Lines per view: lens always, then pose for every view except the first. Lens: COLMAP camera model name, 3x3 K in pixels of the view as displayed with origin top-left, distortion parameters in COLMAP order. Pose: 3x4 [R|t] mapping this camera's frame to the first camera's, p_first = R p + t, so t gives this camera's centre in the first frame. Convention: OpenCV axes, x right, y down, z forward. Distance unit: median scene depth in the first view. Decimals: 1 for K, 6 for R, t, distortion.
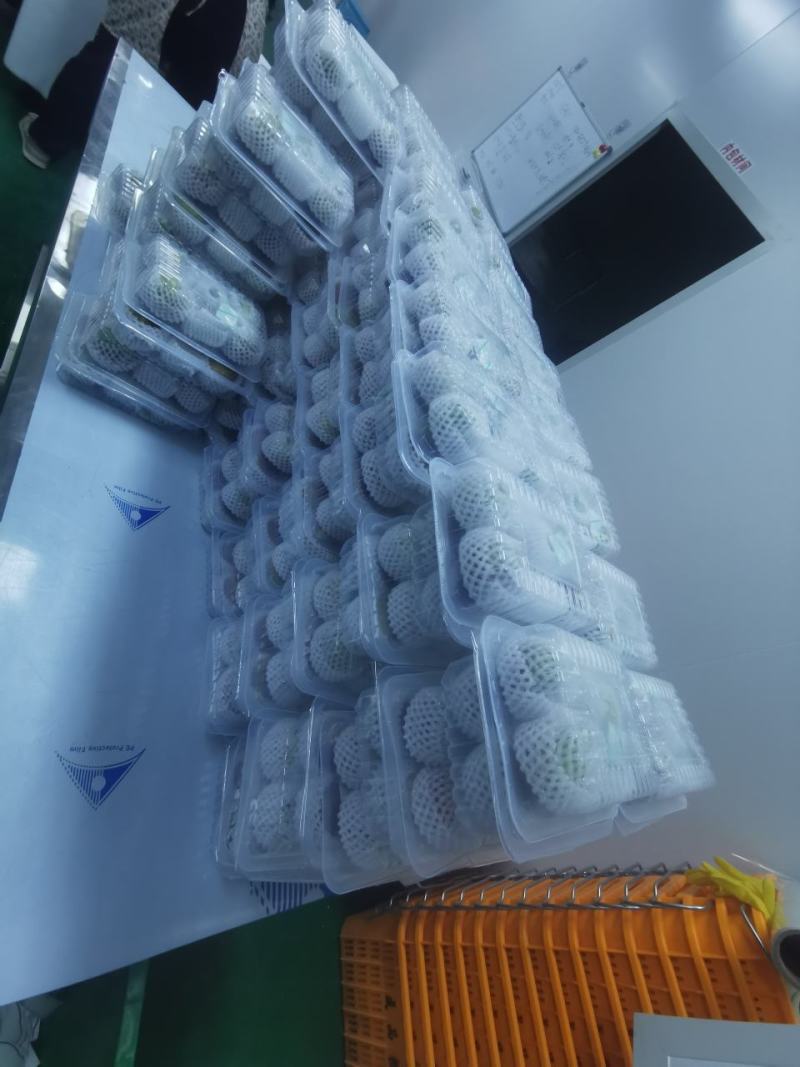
lens RADIAL K [[472.9, 0, 400.0], [0, 472.9, 533.5], [0, 0, 1]] dist [-0.000945, -0.000113]
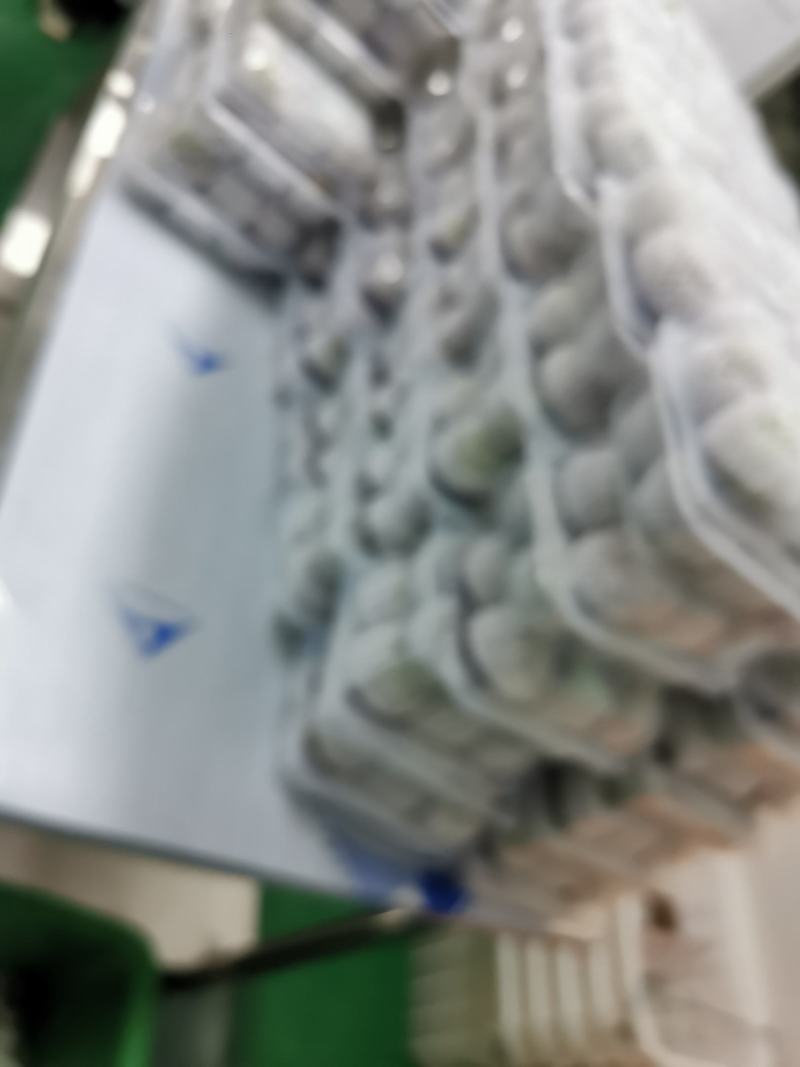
lens RADIAL K [[874.3, 0, 400.0], [0, 874.3, 533.5], [0, 0, 1]] dist [-0.069122, 0.002505]
pose [[0.984898, 0.024076, -0.171454, -0.004131], [-0.048506, 0.988997, -0.139756, 0.400868], [0.166203, 0.145962, 0.975229, -0.229696]]
